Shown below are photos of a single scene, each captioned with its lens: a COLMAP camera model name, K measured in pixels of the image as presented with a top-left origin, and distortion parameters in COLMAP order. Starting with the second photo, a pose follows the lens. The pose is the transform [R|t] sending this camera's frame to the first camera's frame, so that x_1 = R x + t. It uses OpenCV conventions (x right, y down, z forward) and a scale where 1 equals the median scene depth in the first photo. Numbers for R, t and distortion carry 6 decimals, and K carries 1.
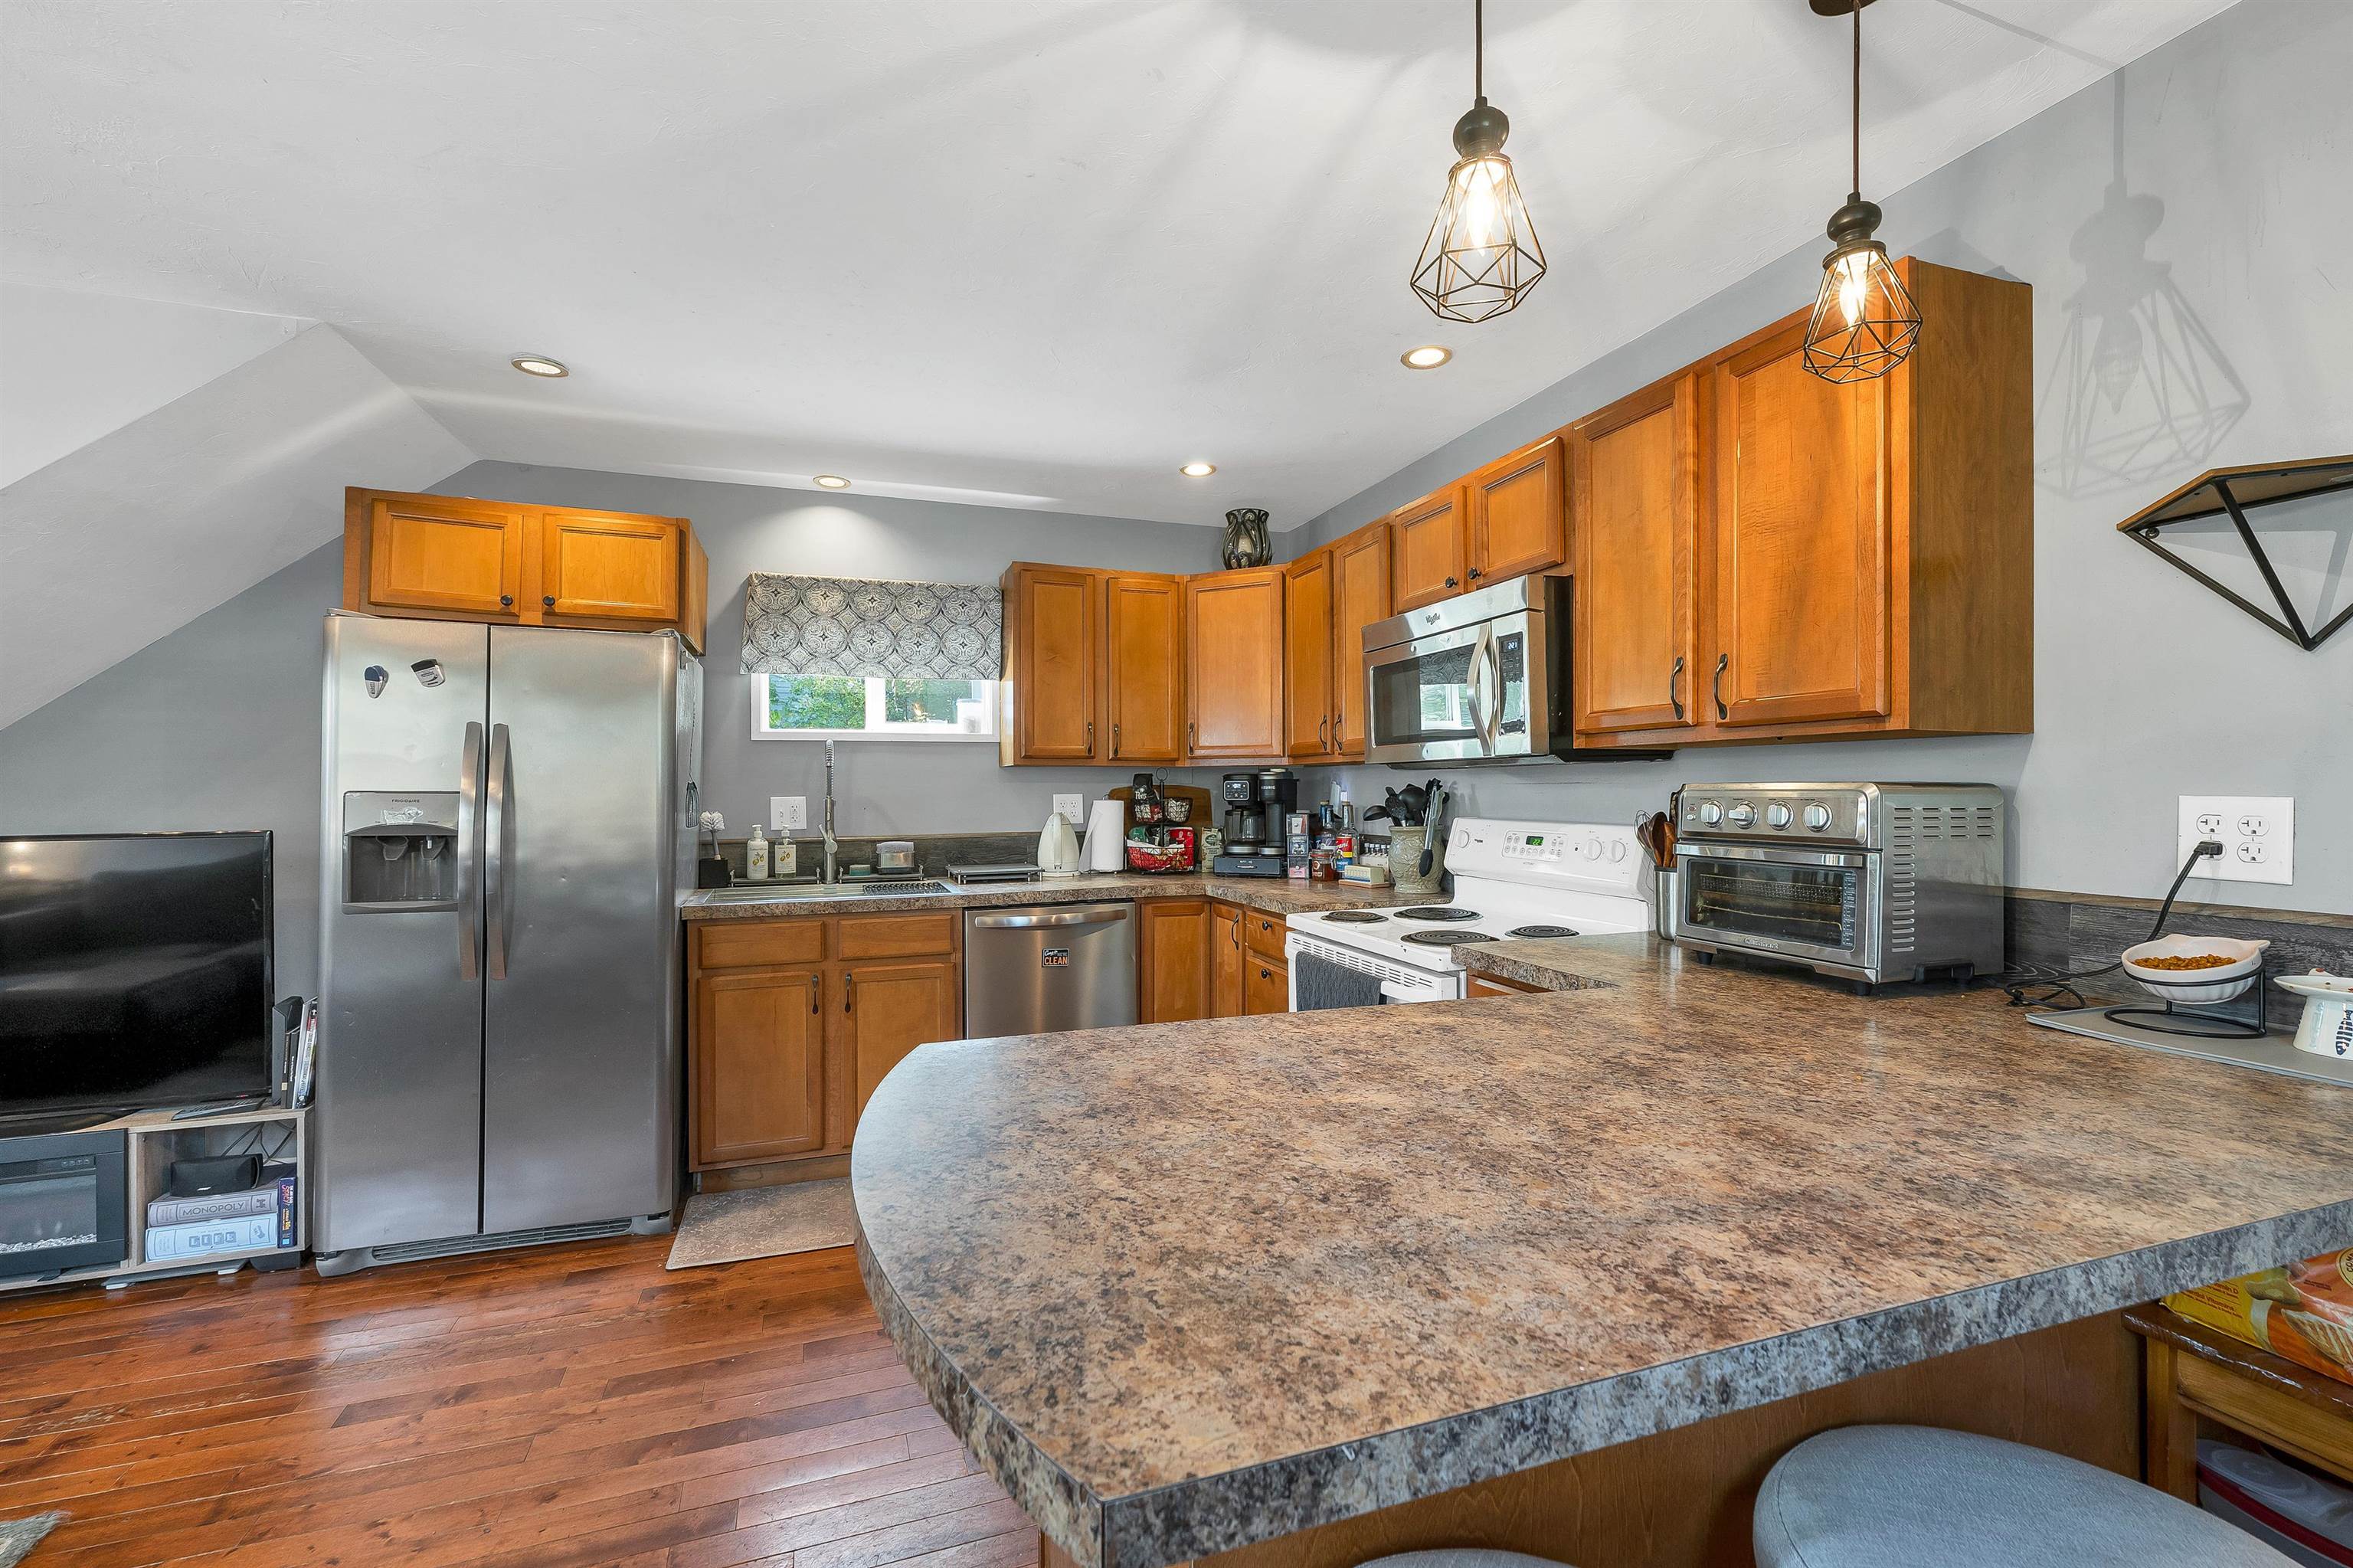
lens RADIAL K [[1008.1, 0, 1165.0], [0, 1008.1, 793.5], [0, 0, 1]] dist [0.000958, 0.000377]
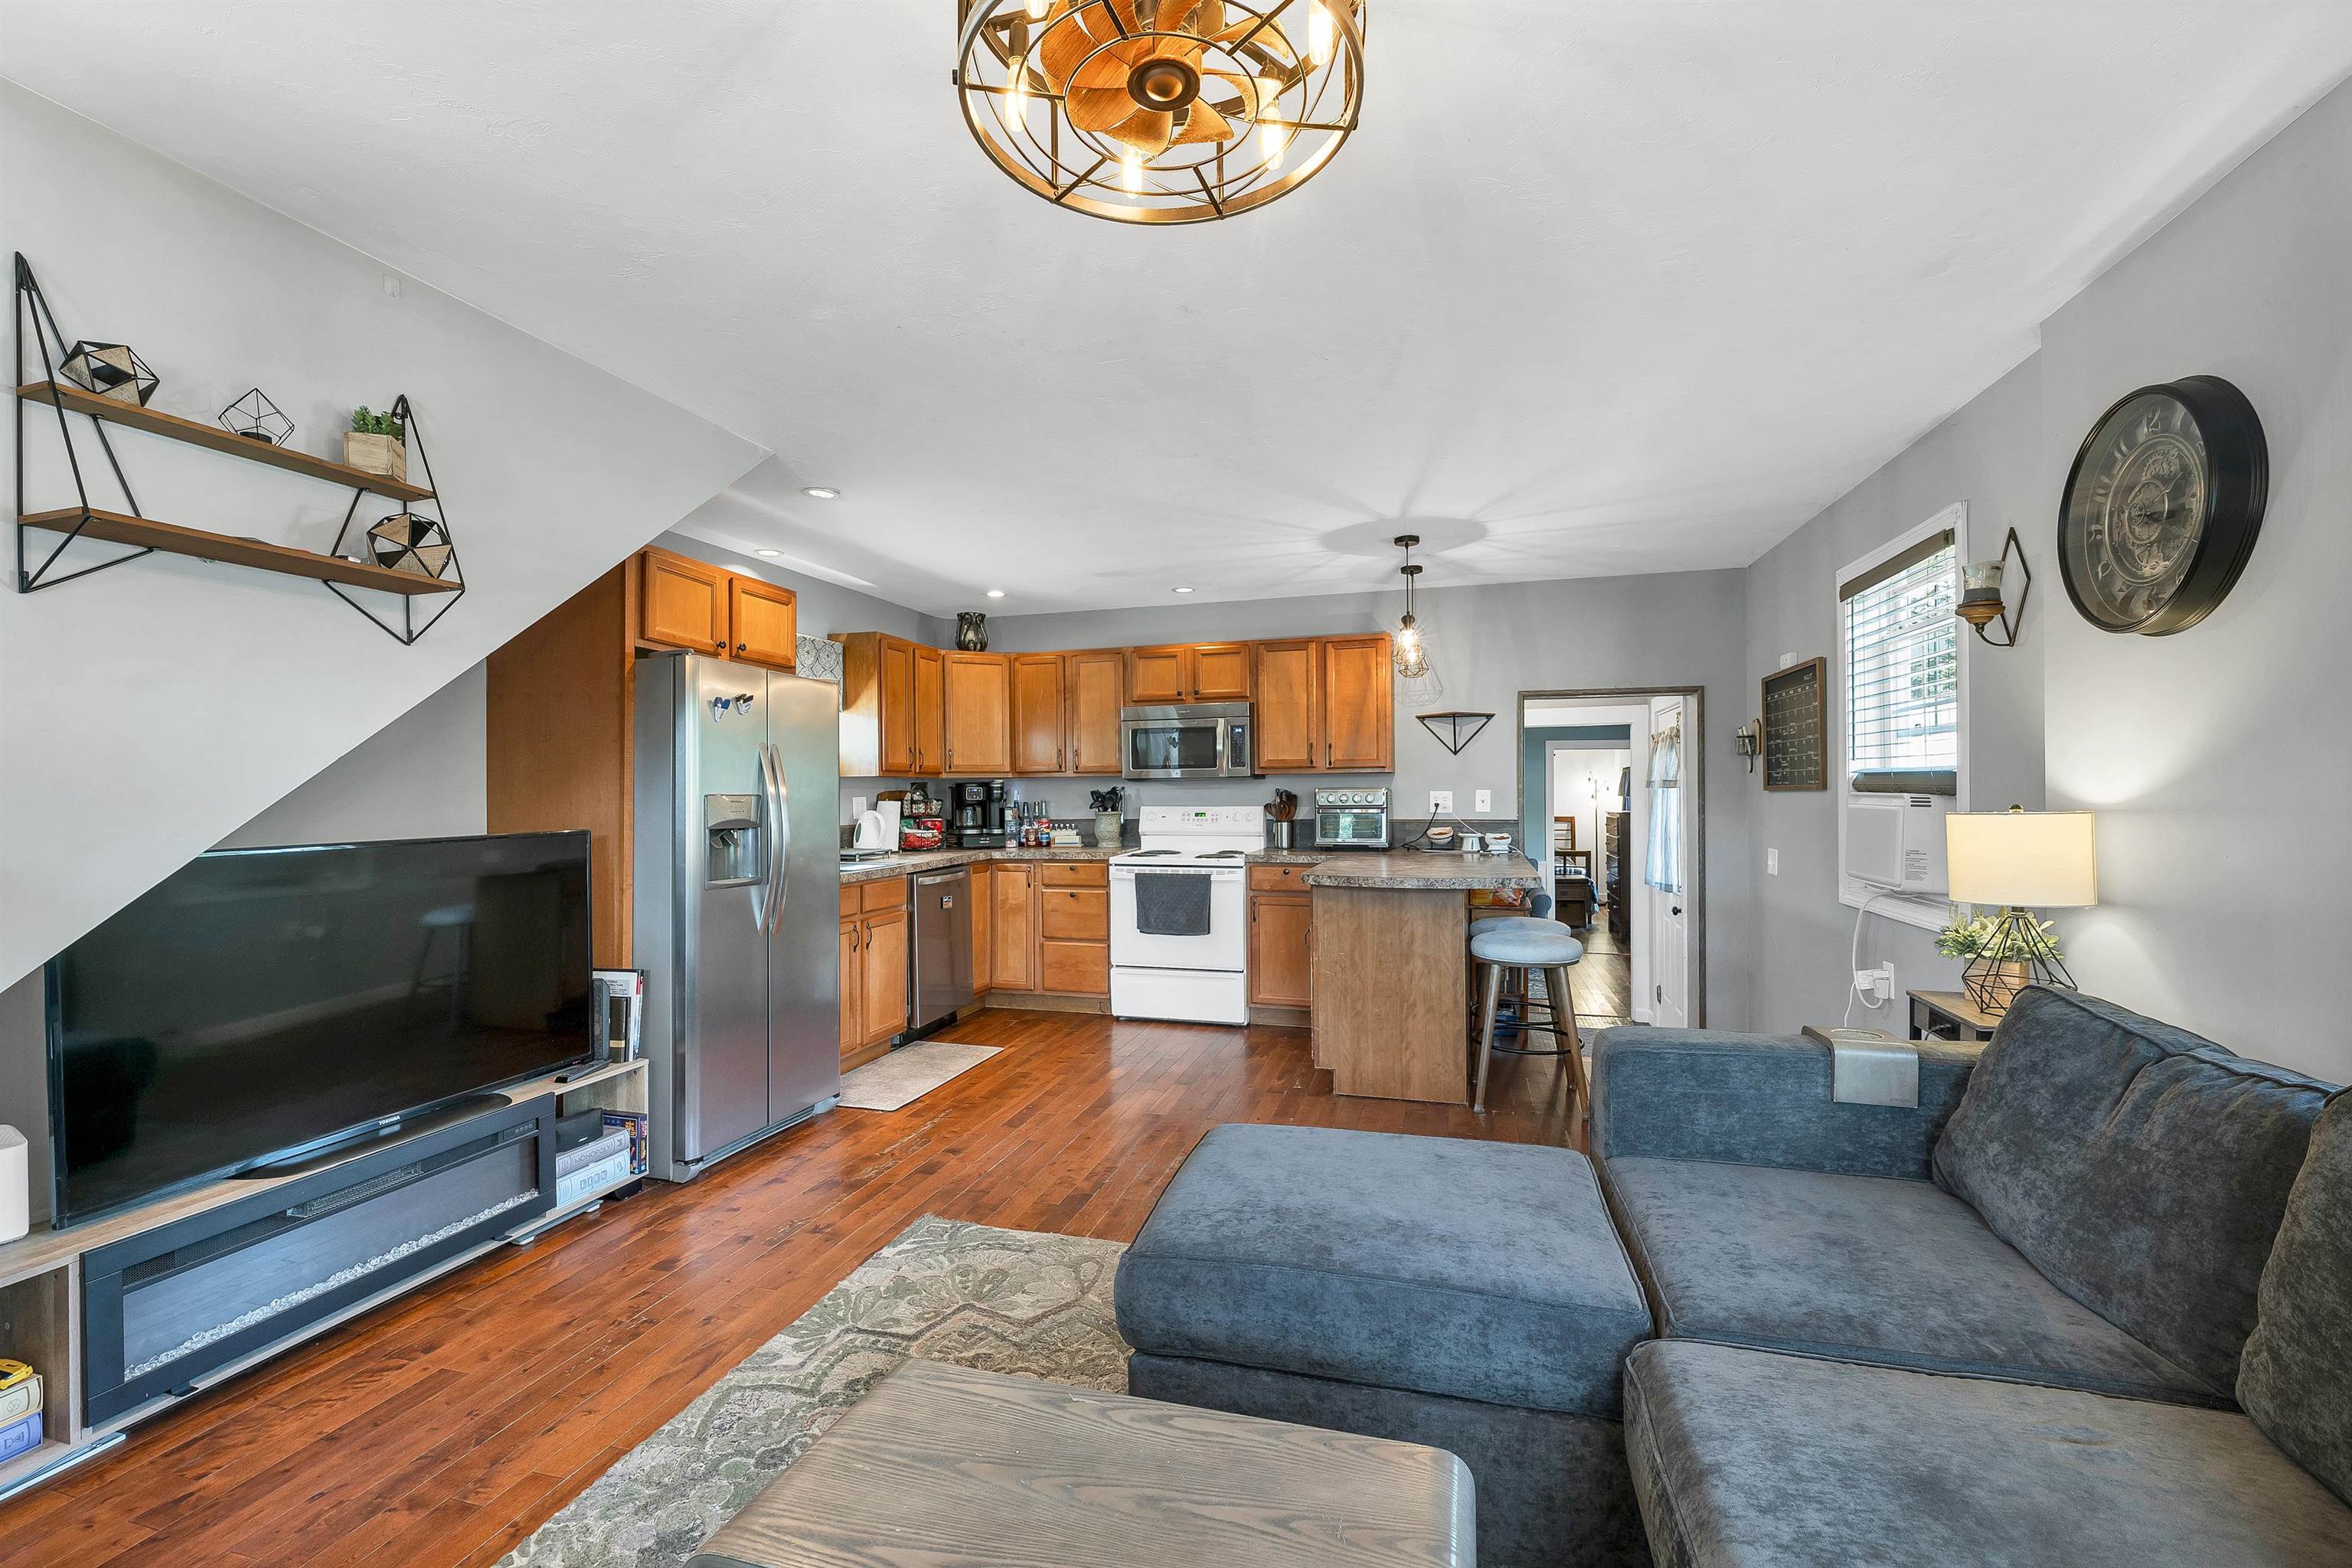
lens RADIAL K [[1007.7, 0, 1164.5], [0, 1007.7, 793.5], [0, 0, 1]] dist [0.000958, 0.000377]
pose [[0.581353, -0.003310, 0.813645, -1.487842], [0.010190, 0.999943, -0.003213, 0.007564], [-0.813588, 0.010159, 0.581354, -0.211255]]
